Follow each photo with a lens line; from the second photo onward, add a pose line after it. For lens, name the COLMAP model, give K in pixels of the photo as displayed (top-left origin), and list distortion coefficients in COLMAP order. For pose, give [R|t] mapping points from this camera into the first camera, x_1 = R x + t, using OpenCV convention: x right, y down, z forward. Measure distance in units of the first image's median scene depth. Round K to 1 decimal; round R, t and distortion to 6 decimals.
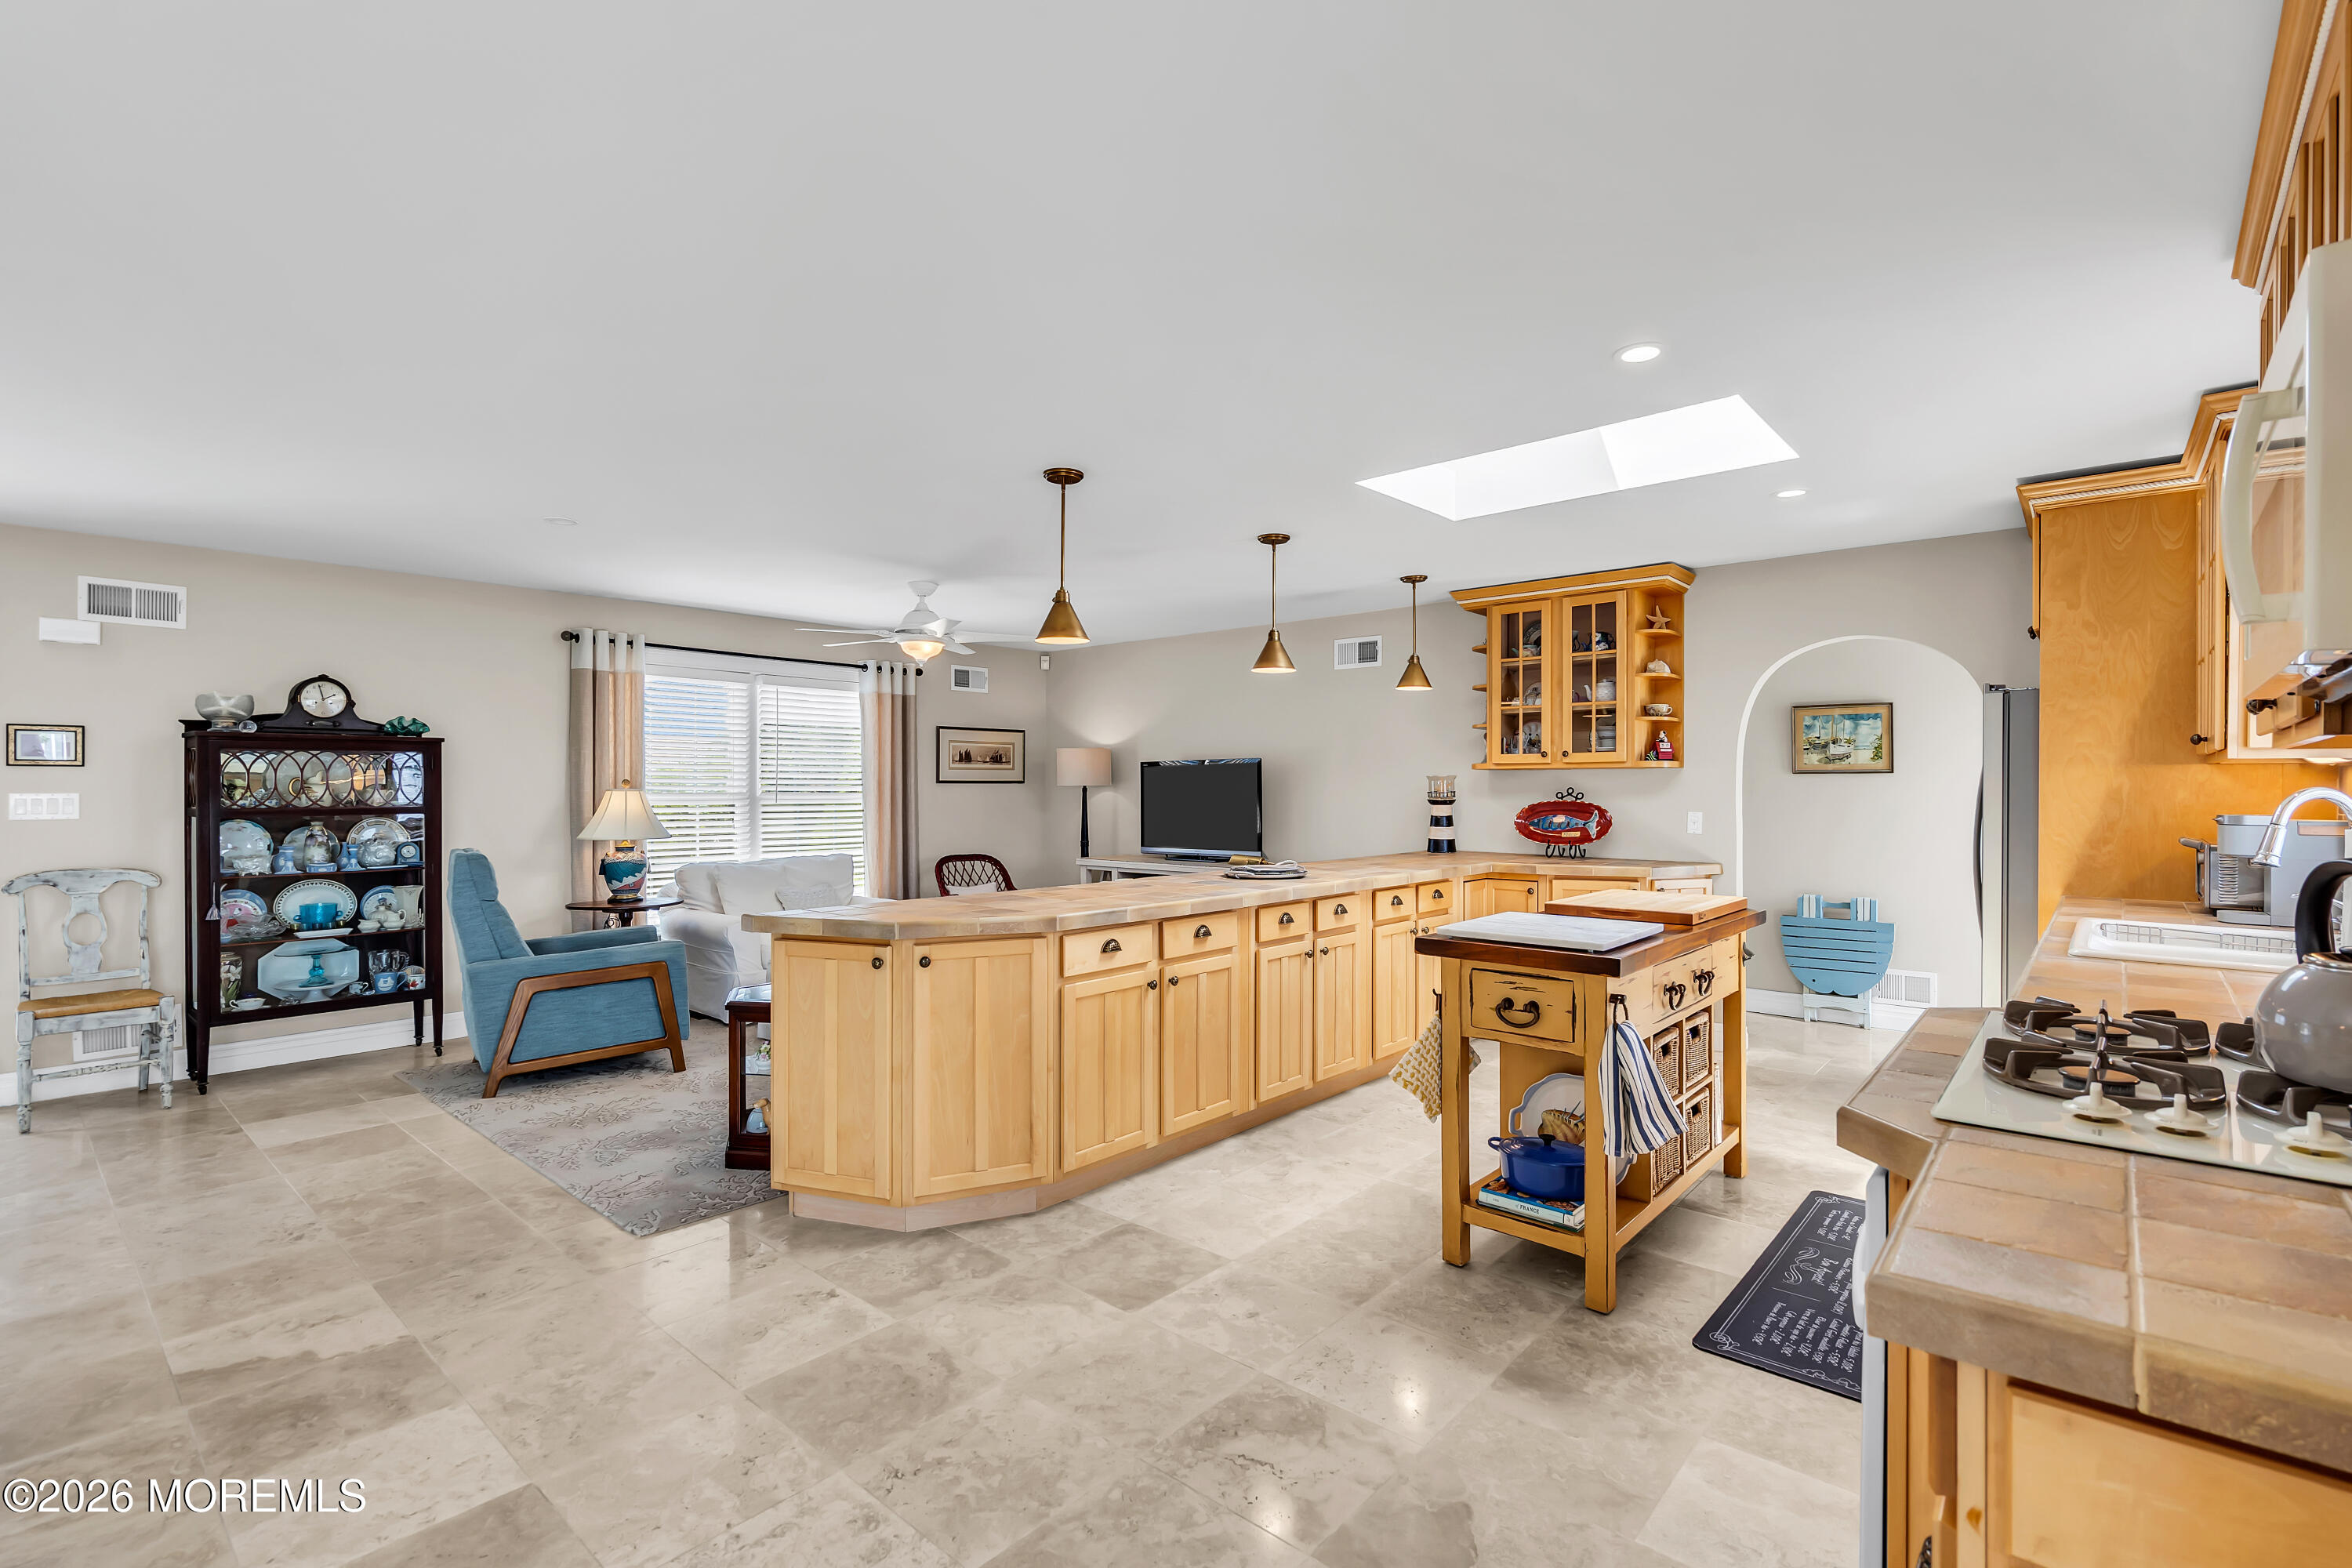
lens RADIAL K [[1067.9, 0, 1177.9], [0, 1067.9, 790.2], [0, 0, 1]] dist [-0.007125, 0.003425]
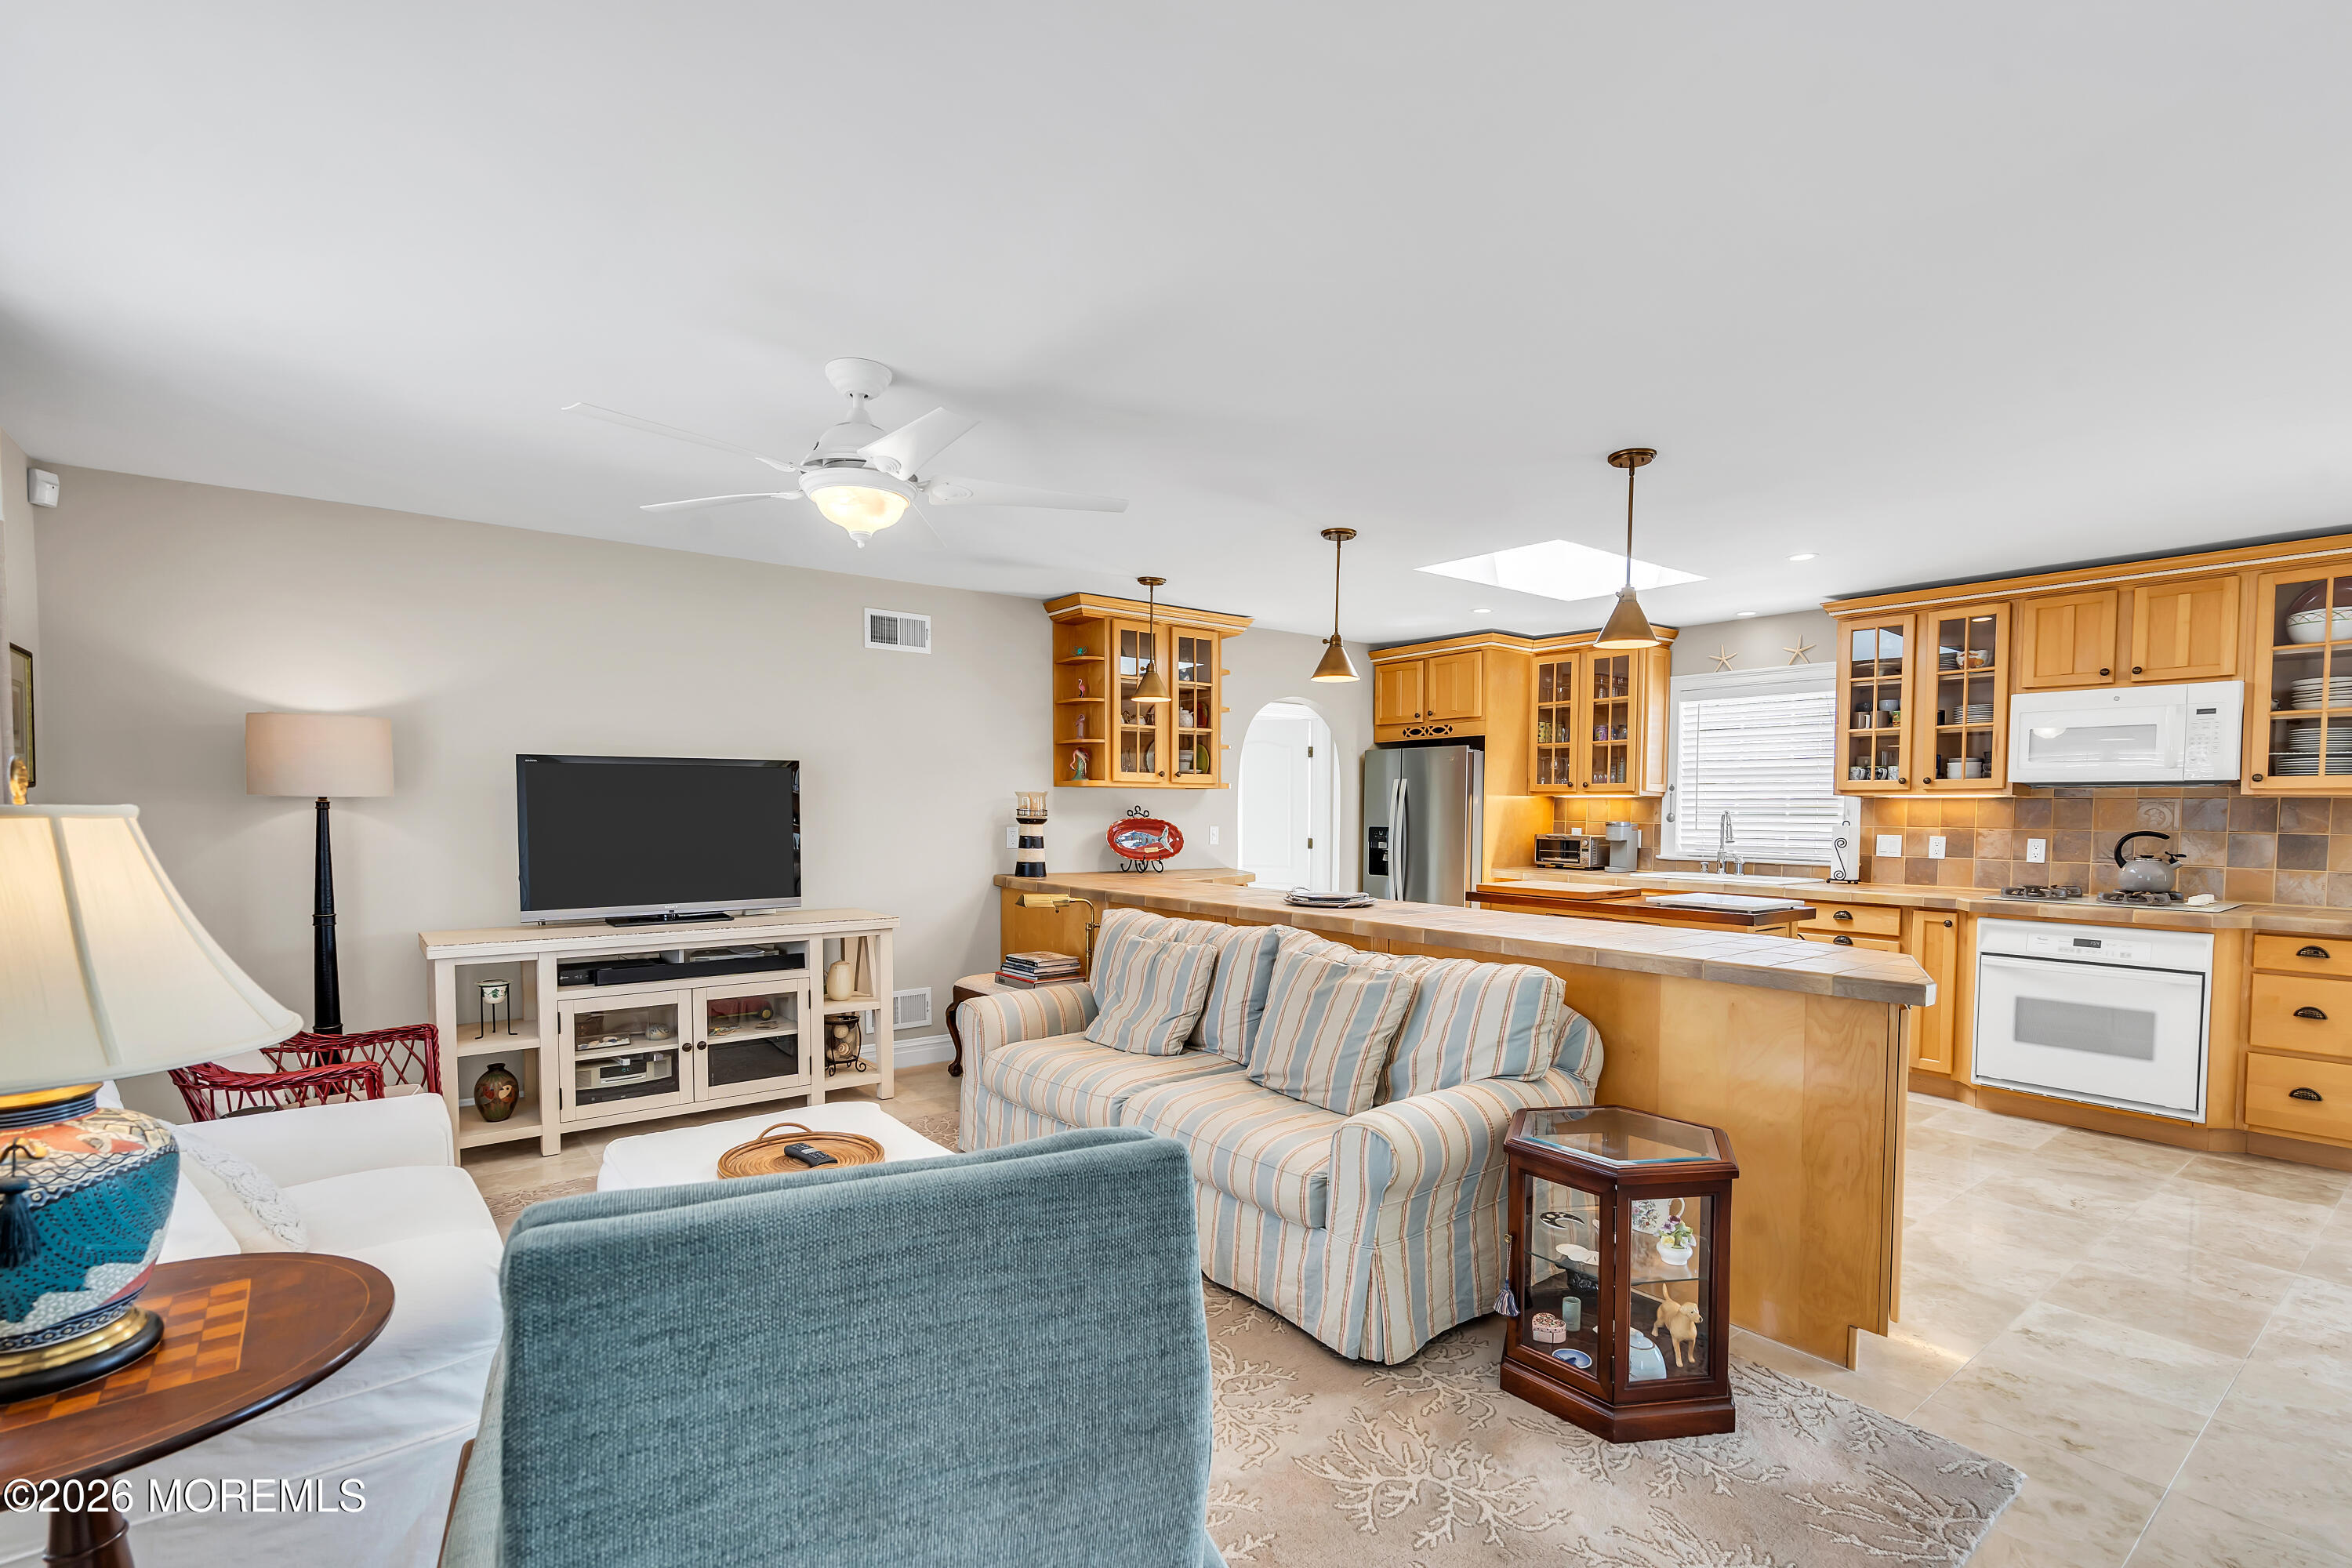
lens RADIAL K [[1095.6, 0, 1188.2], [0, 1095.6, 849.0], [0, 0, 1]] dist [-0.003343, 0.003458]
pose [[0.178444, -0.037349, 0.983241, -0.841942], [-0.003826, 0.999245, 0.038652, -0.002112], [-0.983943, -0.010659, 0.178166, 0.930279]]
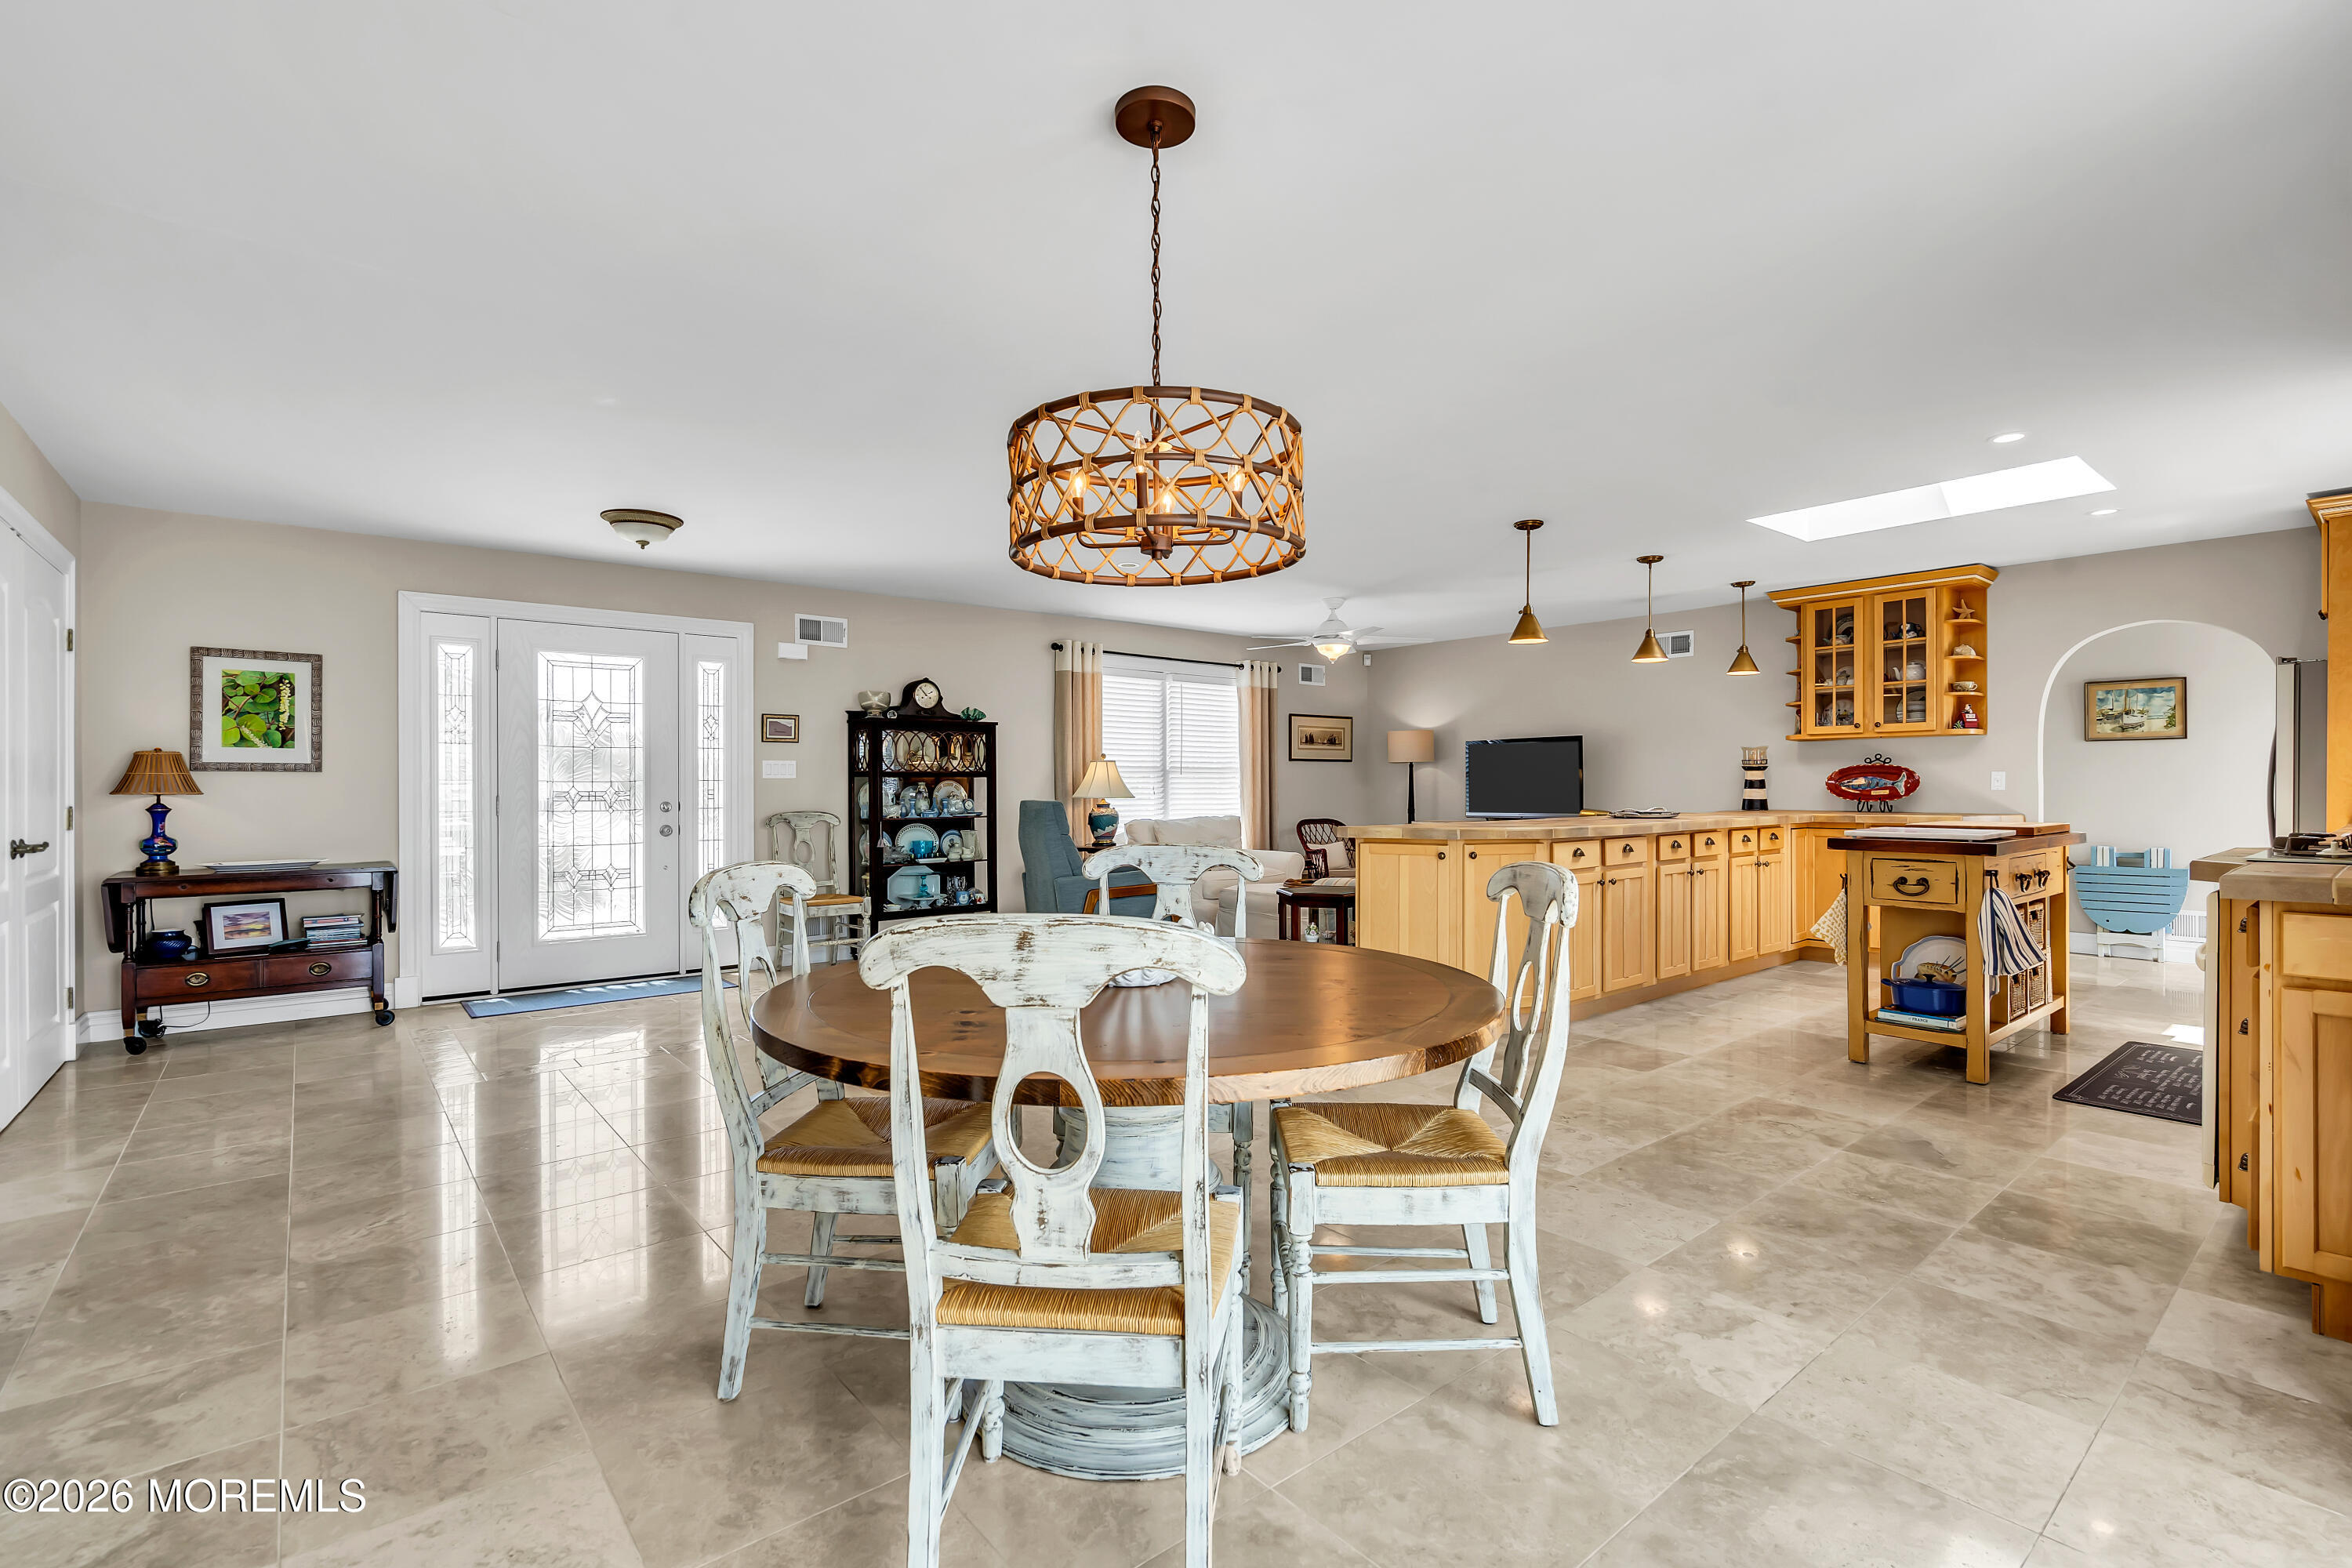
lens RADIAL K [[1067.9, 0, 1174.7], [0, 1067.9, 786.1], [0, 0, 1]] dist [-0.007125, 0.003425]
pose [[0.987226, -0.003251, -0.159290, -0.269766], [0.002947, 0.999993, -0.002148, 0.041841], [0.159296, 0.001651, 0.987229, -0.369485]]
